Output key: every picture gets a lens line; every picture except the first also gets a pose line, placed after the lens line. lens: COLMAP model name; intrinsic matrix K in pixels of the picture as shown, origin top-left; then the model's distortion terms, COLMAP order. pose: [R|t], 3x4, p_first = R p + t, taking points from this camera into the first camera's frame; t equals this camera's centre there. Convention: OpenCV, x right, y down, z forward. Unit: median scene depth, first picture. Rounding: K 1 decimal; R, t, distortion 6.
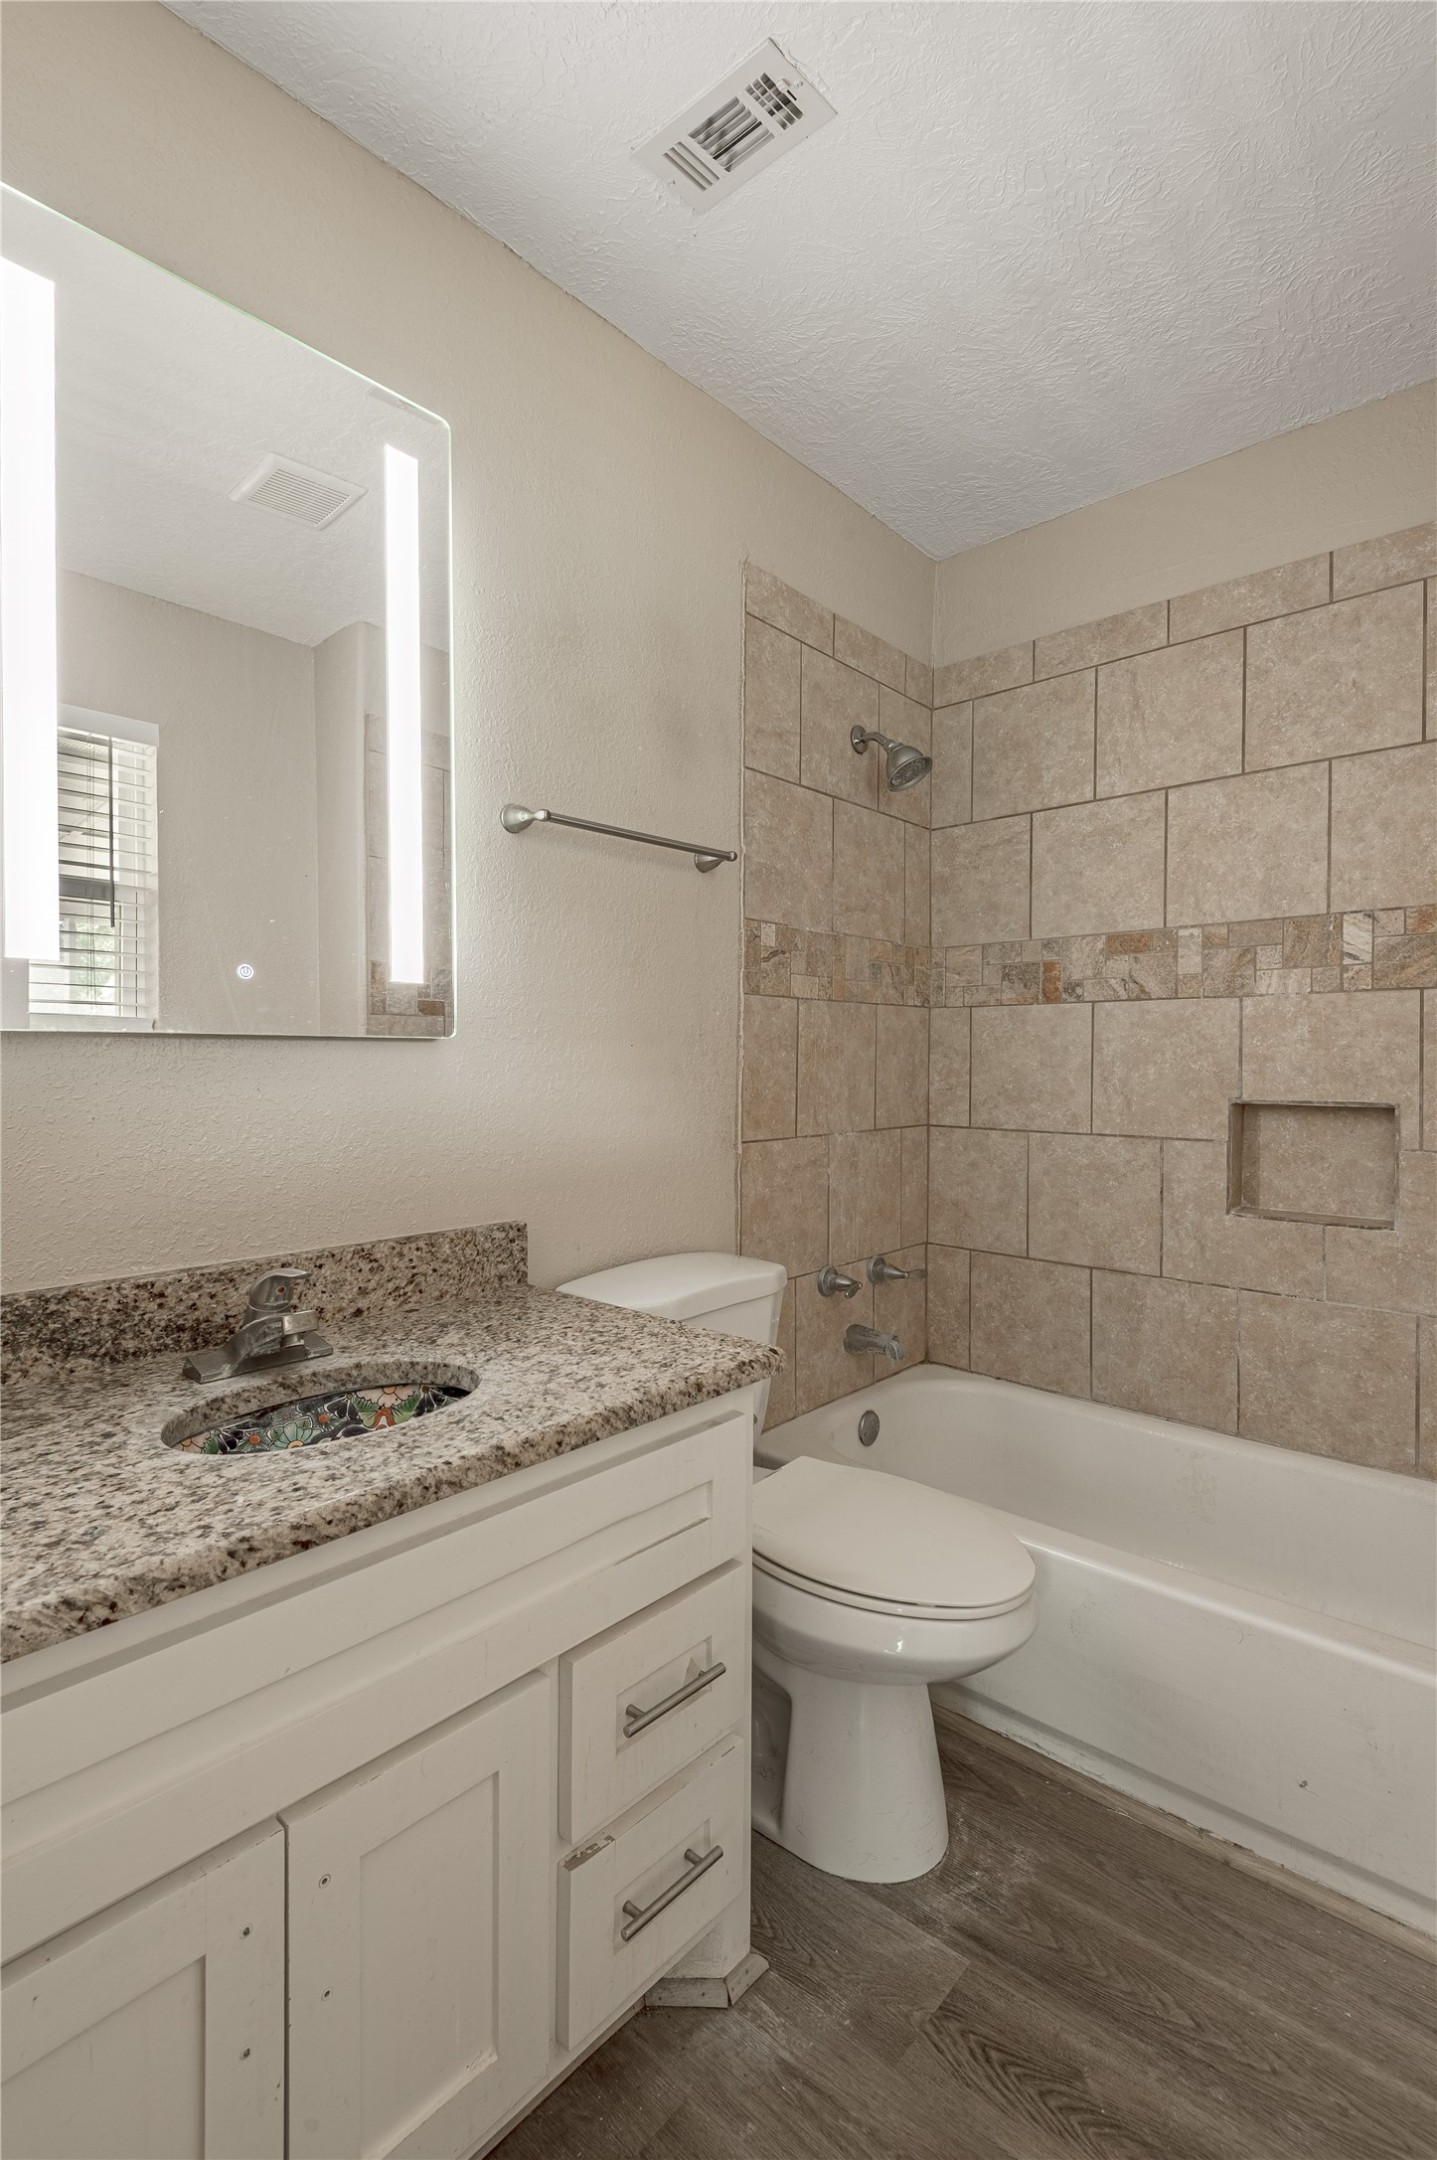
lens RADIAL K [[1032.1, 0, 718.0], [0, 1032.1, 1074.3], [0, 0, 1]] dist [0.021902, -0.002939]
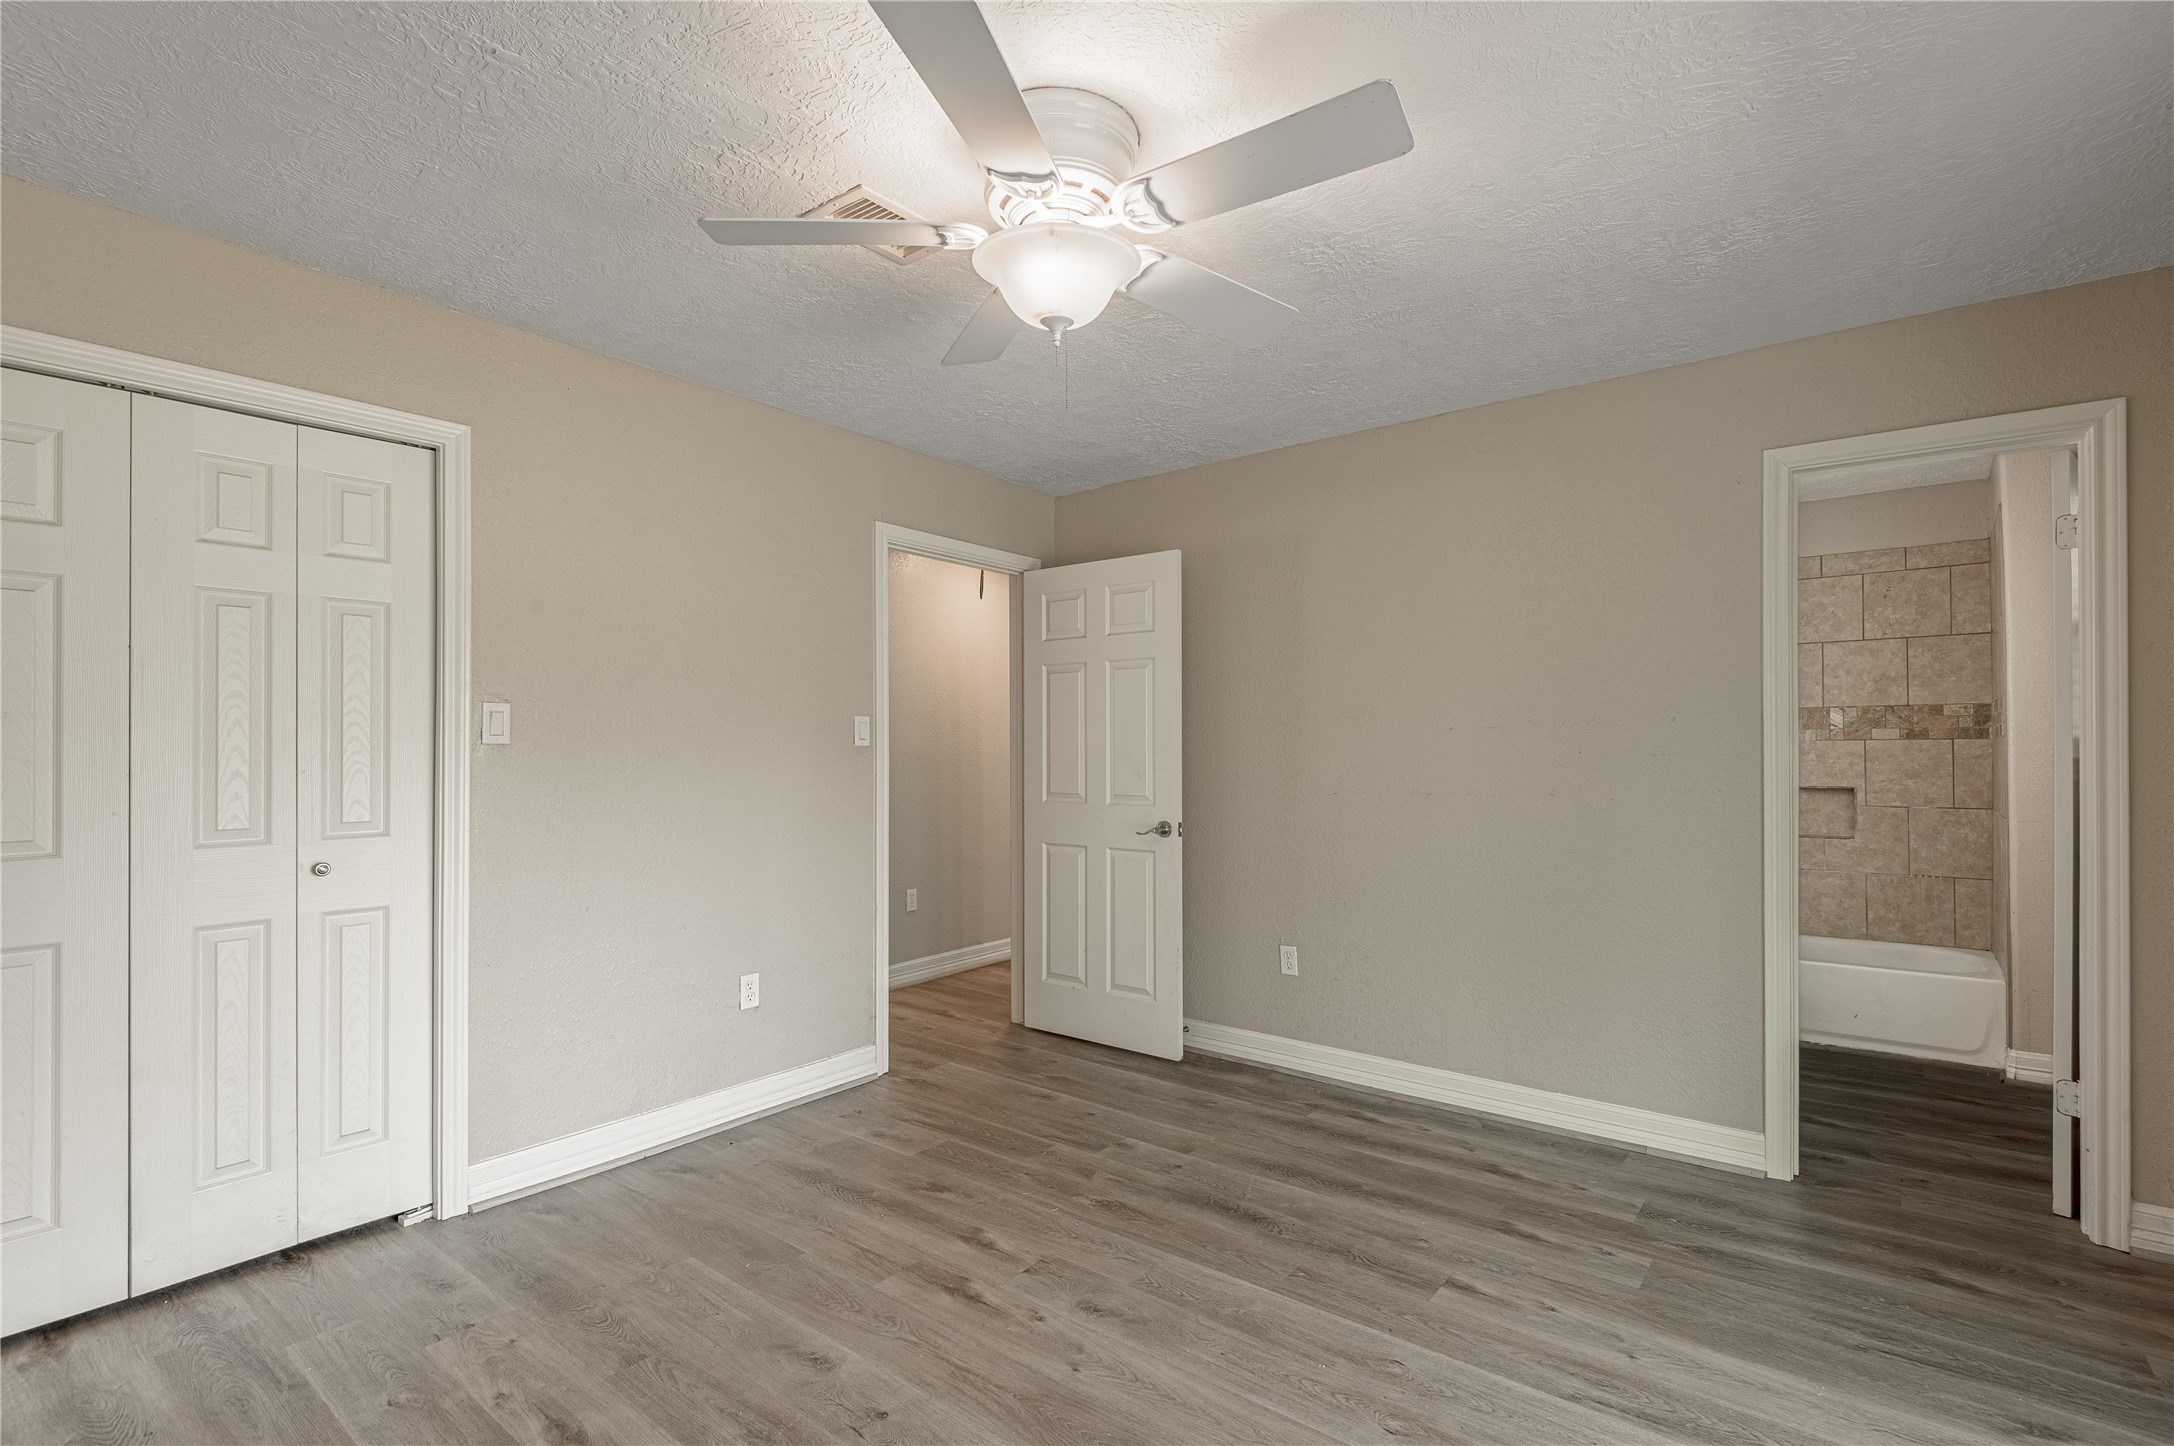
lens RADIAL K [[1038.8, 0, 1086.6], [0, 1038.8, 735.0], [0, 0, 1]] dist [0.021902, -0.002939]
pose [[0.998324, 0.001151, 0.057857, -1.257713], [0.000237, 0.999712, -0.023979, -0.034318], [-0.057868, 0.023952, 0.998037, -1.320772]]
